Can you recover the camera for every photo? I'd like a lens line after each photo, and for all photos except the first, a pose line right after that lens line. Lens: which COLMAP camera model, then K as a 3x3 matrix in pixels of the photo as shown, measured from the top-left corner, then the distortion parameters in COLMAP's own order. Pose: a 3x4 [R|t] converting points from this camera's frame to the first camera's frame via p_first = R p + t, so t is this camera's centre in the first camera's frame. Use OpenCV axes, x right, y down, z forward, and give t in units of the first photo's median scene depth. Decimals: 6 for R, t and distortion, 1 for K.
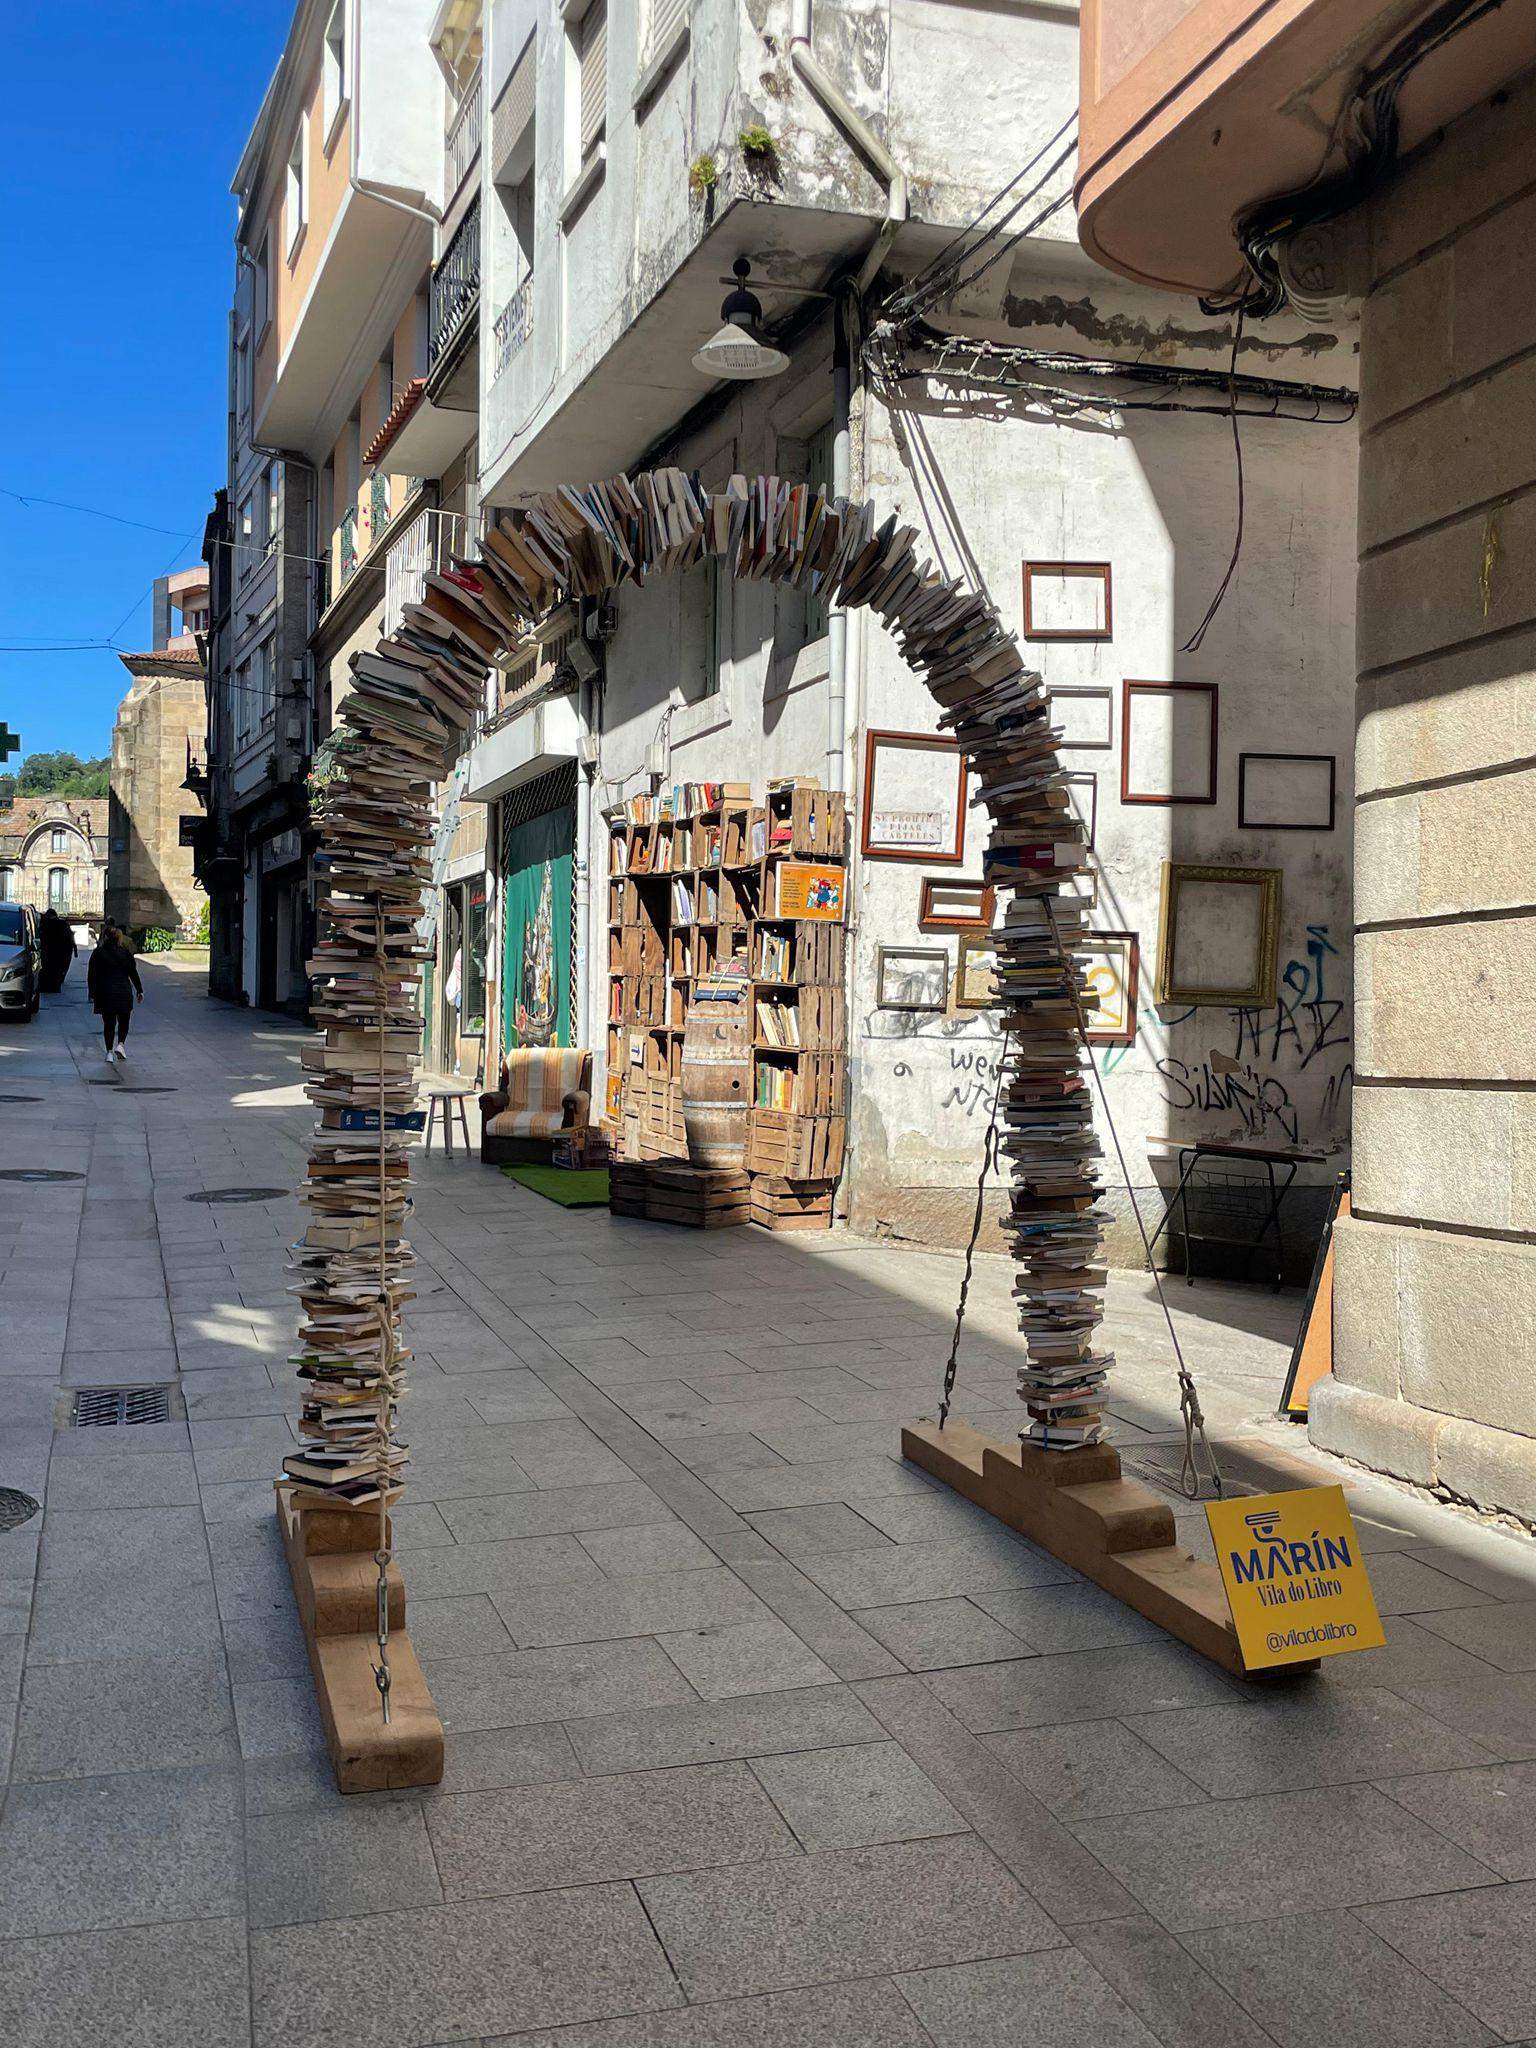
lens RADIAL K [[2078.4, 0, 768.0], [0, 2078.4, 1024.0], [0, 0, 1]] dist [0.064174, -0.020907]
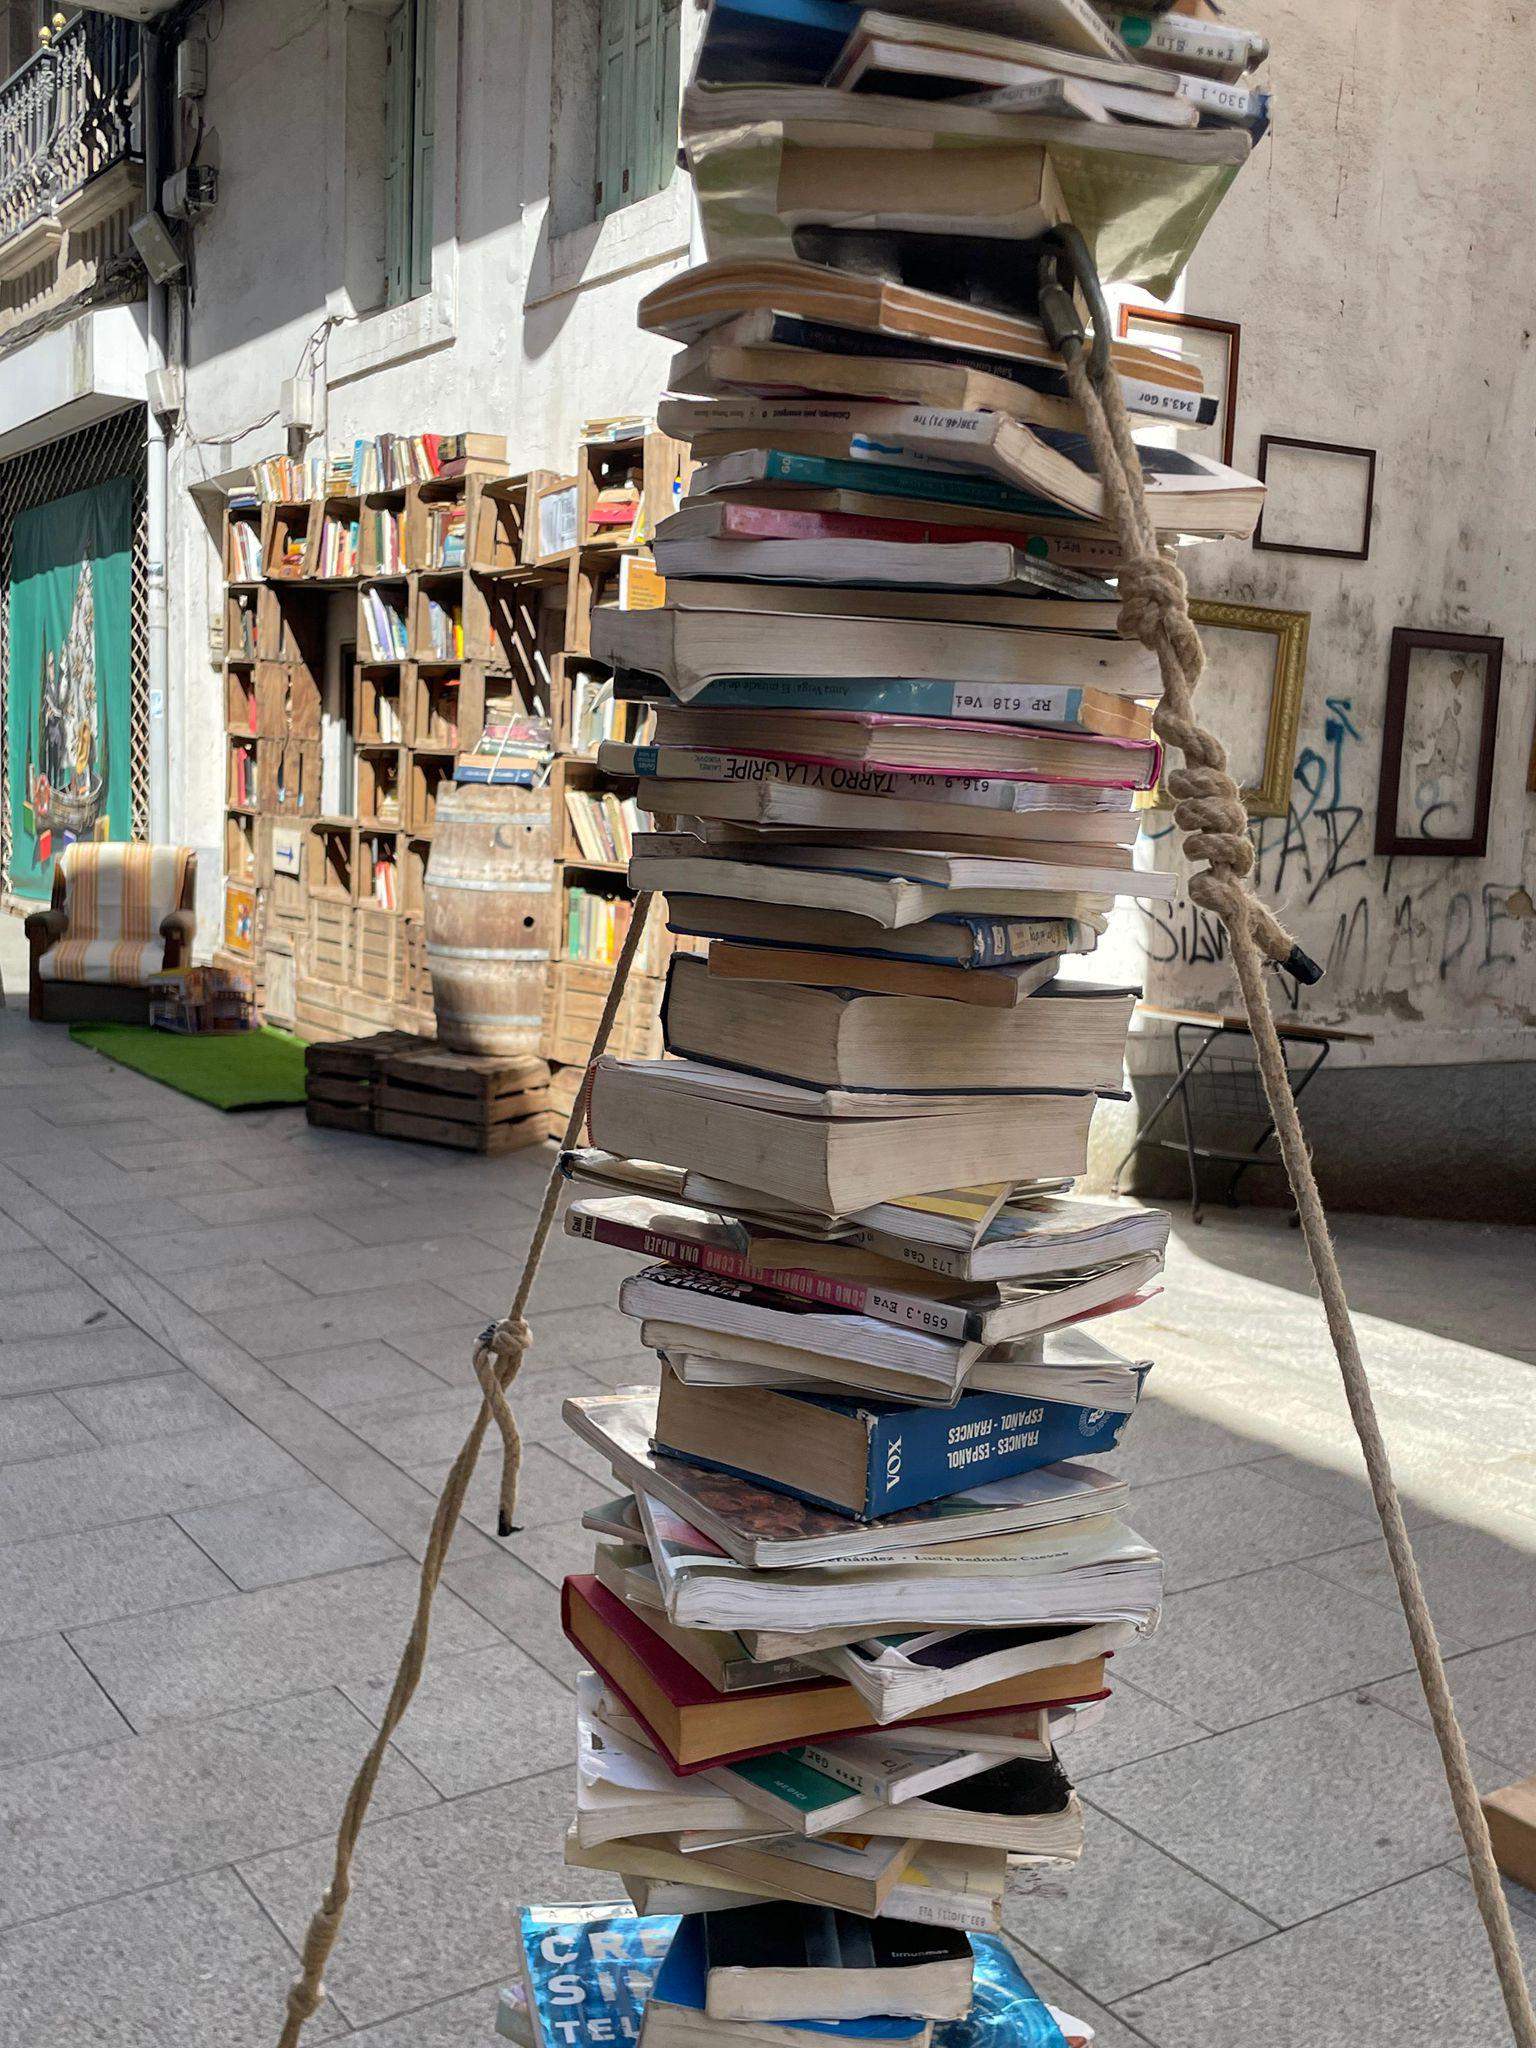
lens RADIAL K [[2160.0, 0, 770.9], [0, 2160.0, 1072.0], [0, 0, 1]] dist [0.039271, -0.053710]
pose [[0.964192, -0.008232, 0.265078, -0.113212], [-0.024861, 0.992311, 0.121245, -0.006371], [-0.264038, -0.123493, 0.956574, 0.343582]]
